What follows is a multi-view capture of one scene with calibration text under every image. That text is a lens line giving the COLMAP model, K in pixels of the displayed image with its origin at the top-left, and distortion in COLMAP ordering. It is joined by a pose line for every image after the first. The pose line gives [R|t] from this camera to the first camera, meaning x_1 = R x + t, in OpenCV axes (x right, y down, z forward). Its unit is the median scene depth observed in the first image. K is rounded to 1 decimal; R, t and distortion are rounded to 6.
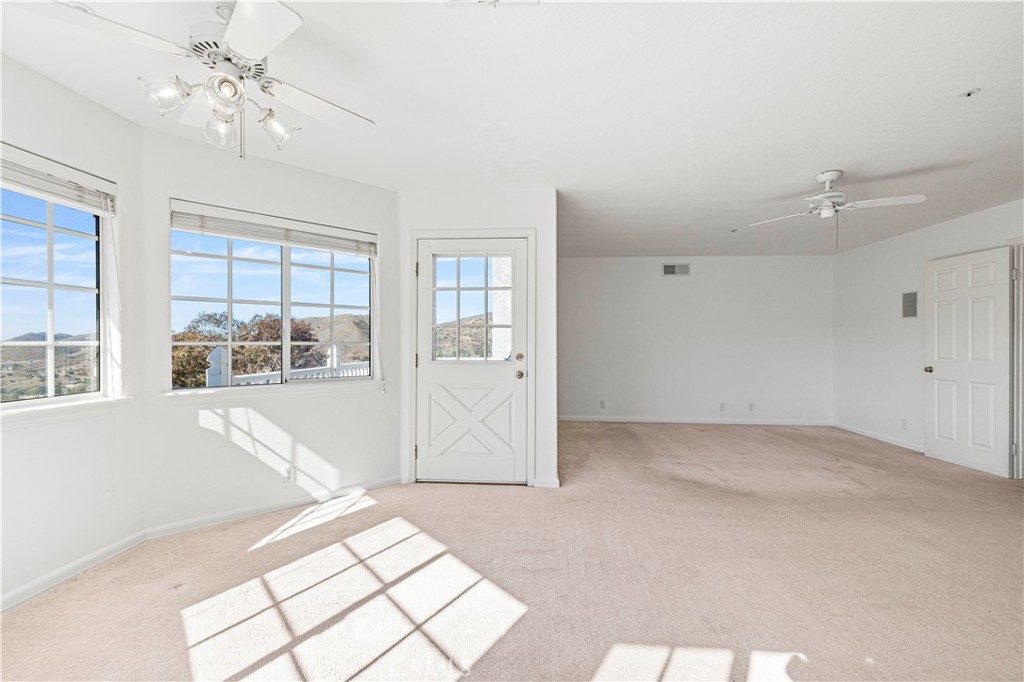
lens RADIAL K [[439.5, 0, 511.2], [0, 439.5, 346.3], [0, 0, 1]] dist [0.012765, -0.000040]
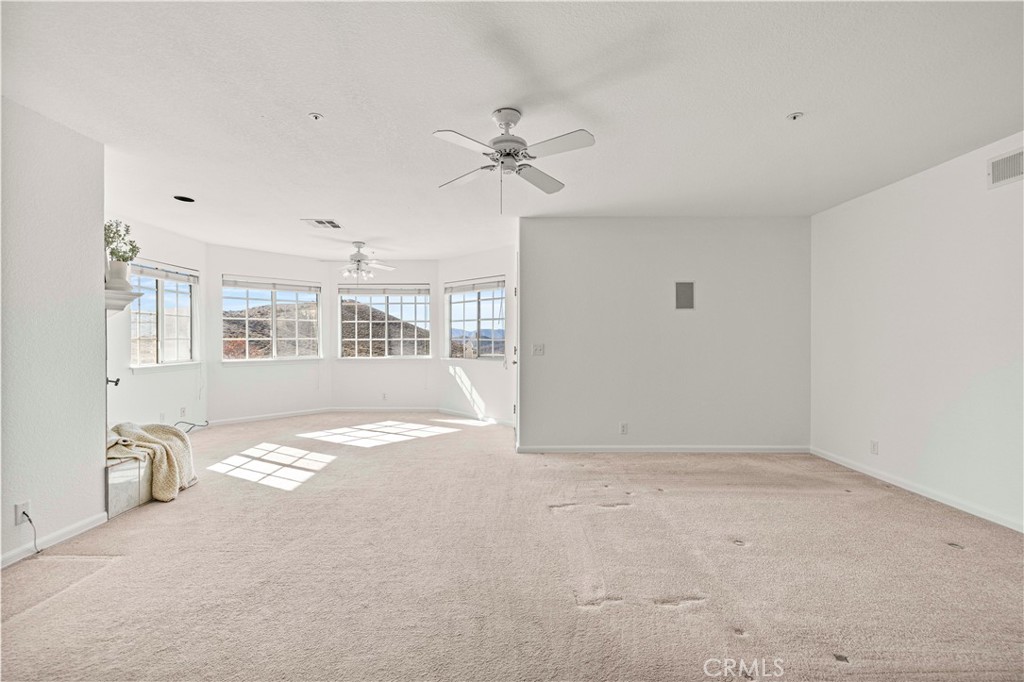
lens RADIAL K [[439.5, 0, 511.2], [0, 439.5, 346.3], [0, 0, 1]] dist [0.012765, -0.000040]
pose [[0.077356, 0.011463, -0.996938, 1.515950], [-0.014261, 0.999844, 0.010390, 0.003472], [0.996902, 0.013414, 0.077508, 0.962737]]
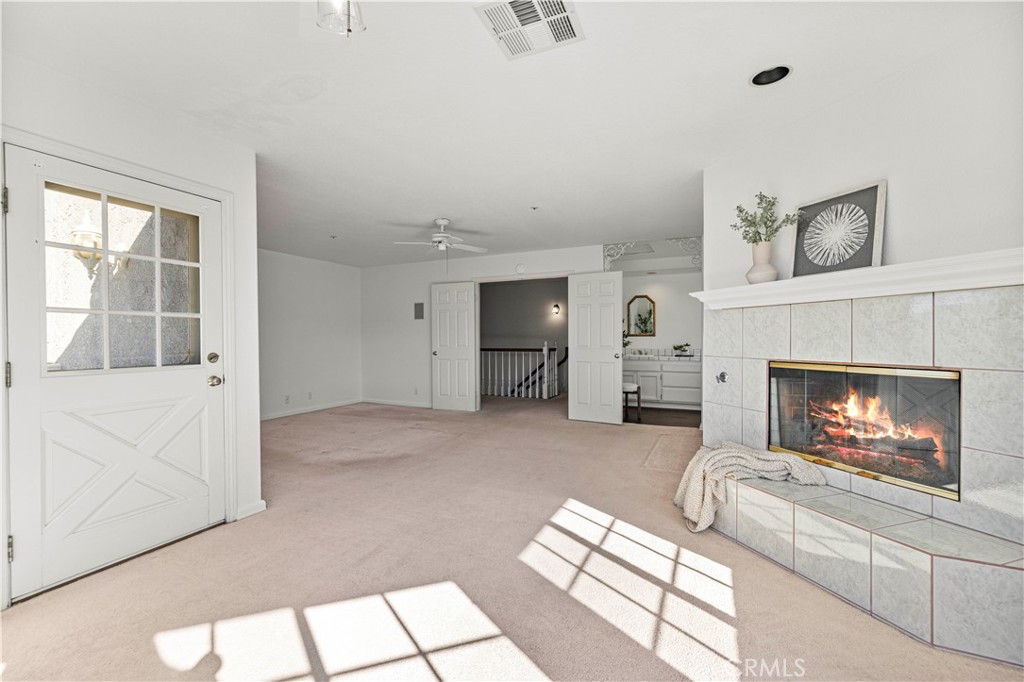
lens RADIAL K [[426.1, 0, 512.0], [0, 426.1, 341.0], [0, 0, 1]] dist [0.000269, -0.000137]
pose [[0.367384, -0.016033, 0.929931, -0.521349], [0.019009, 0.999772, 0.009727, -0.000719], [-0.929875, 0.014104, 0.367605, 0.283352]]
